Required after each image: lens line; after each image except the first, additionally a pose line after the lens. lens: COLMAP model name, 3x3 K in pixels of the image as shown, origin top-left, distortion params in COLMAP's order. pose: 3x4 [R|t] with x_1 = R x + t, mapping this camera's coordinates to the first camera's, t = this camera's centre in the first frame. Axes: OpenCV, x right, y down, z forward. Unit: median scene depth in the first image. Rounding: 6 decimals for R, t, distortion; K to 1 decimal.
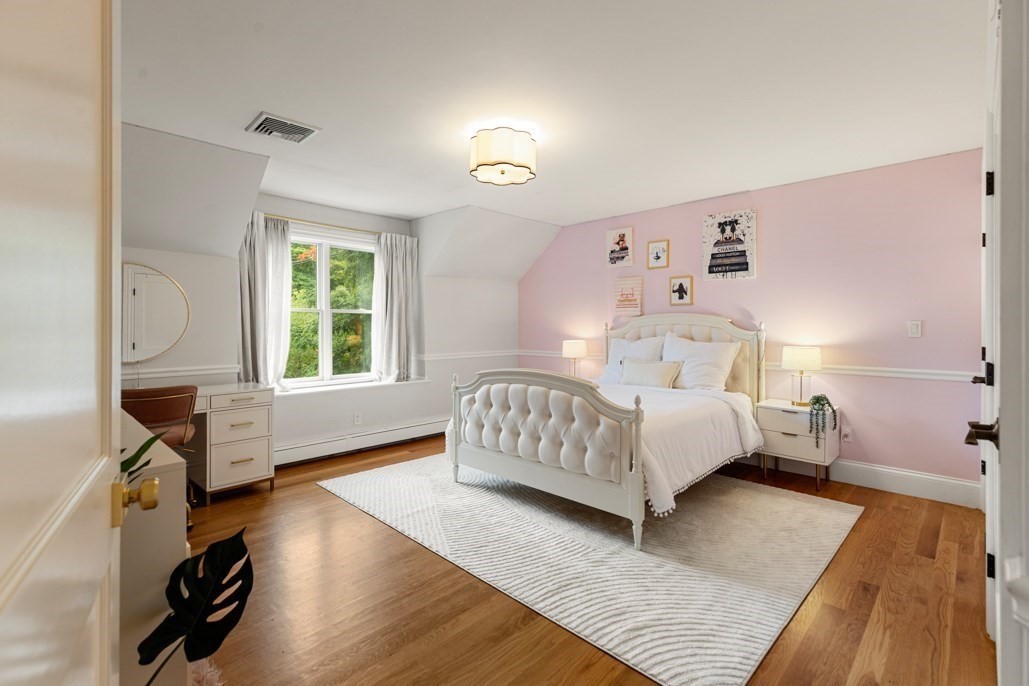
lens RADIAL K [[481.4, 0, 515.0], [0, 481.4, 336.2], [0, 0, 1]] dist [-0.000435, -0.000021]
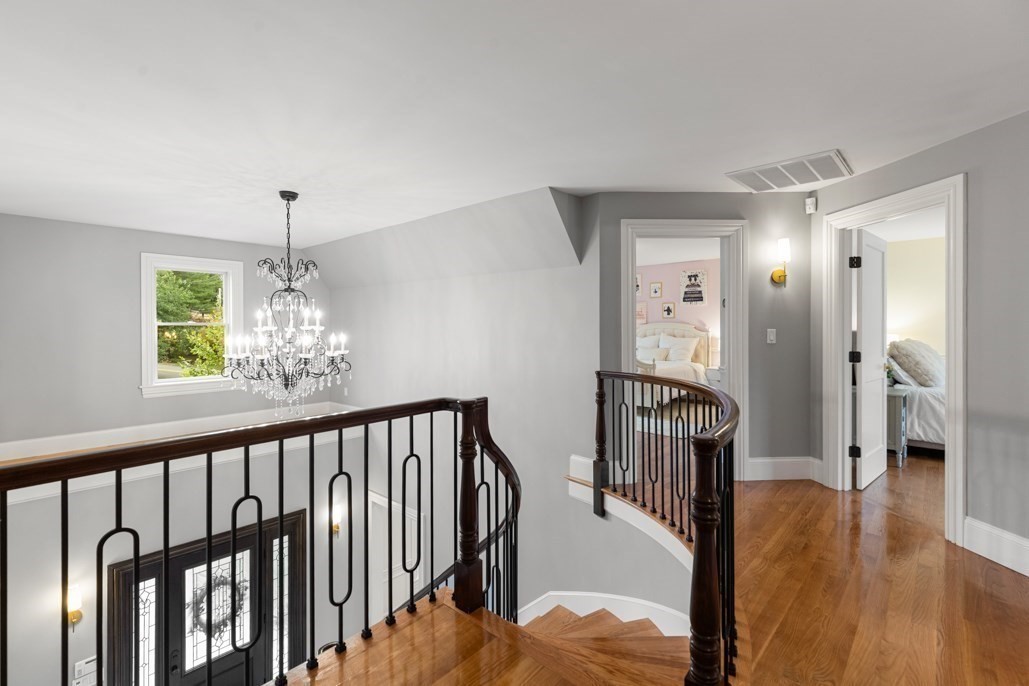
lens RADIAL K [[481.4, 0, 514.0], [0, 481.4, 338.2], [0, 0, 1]] dist [-0.000435, -0.000021]
pose [[0.999278, -0.002559, 0.037895, -0.346804], [0.002582, 0.999997, -0.000569, 0.013524], [-0.037894, 0.000667, 0.999282, -0.898549]]
